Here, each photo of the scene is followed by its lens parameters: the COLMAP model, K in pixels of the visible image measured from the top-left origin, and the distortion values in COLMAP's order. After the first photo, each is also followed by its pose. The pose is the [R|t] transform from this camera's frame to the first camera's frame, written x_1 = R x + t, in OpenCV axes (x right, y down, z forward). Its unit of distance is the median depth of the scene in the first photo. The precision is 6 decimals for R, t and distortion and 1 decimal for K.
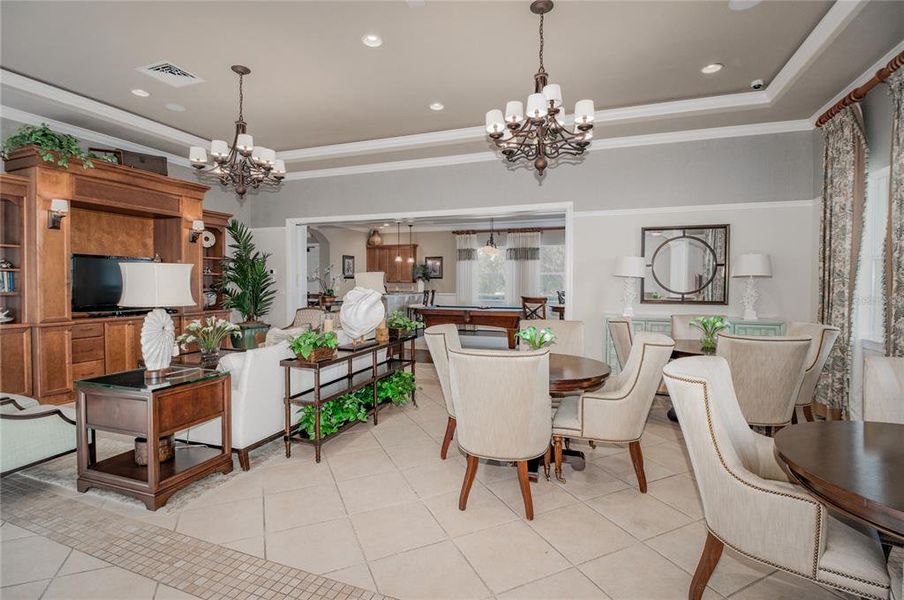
lens RADIAL K [[423.3, 0, 453.8], [0, 423.3, 296.9], [0, 0, 1]] dist [-0.004542, -0.009940]
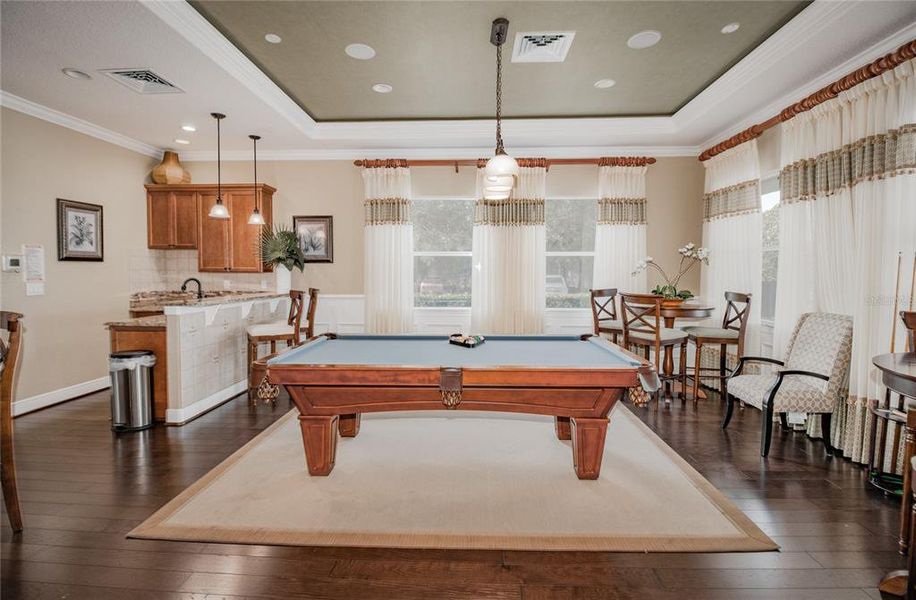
lens RADIAL K [[410.1, 0, 459.8], [0, 410.1, 291.5], [0, 0, 1]] dist [-0.002814, -0.000092]
pose [[0.951829, -0.015317, 0.306248, -0.033514], [0.007106, 0.999585, 0.027909, -0.023906], [-0.306548, -0.024389, 0.951543, 0.537597]]
